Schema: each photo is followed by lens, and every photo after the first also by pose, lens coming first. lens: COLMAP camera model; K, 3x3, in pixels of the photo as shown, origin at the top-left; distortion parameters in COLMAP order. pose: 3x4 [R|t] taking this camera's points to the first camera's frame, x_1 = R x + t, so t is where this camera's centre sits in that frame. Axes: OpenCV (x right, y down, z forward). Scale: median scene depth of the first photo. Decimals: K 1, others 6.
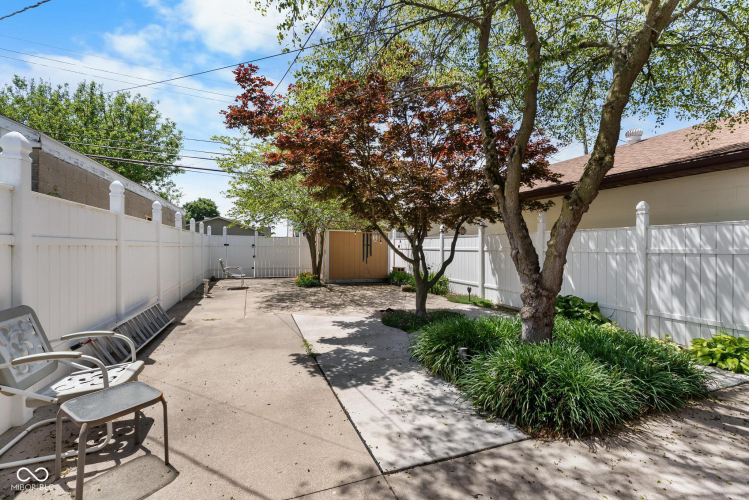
lens RADIAL K [[319.1, 0, 374.1], [0, 319.1, 260.6], [0, 0, 1]] dist [0.001006, 0.000040]
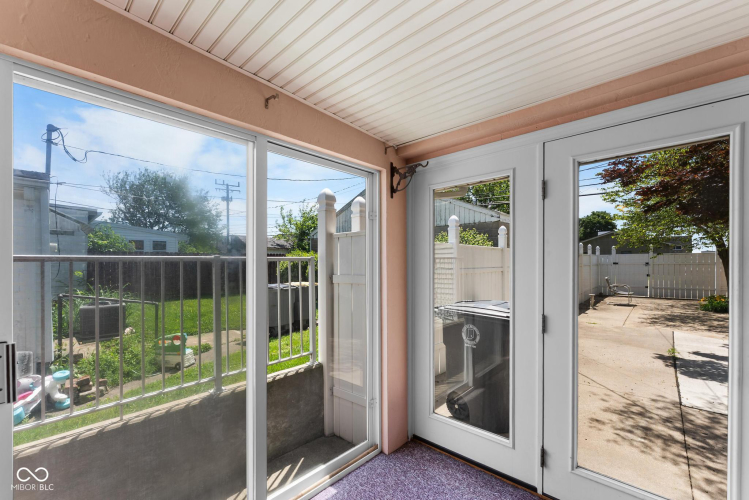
lens RADIAL K [[319.1, 0, 374.1], [0, 319.1, 260.6], [0, 0, 1]] dist [0.001006, 0.000040]
pose [[0.452246, -0.026387, -0.891503, 0.187205], [-0.020180, 0.999004, -0.039806, -0.003381], [0.891665, 0.035993, 0.451263, -0.293822]]
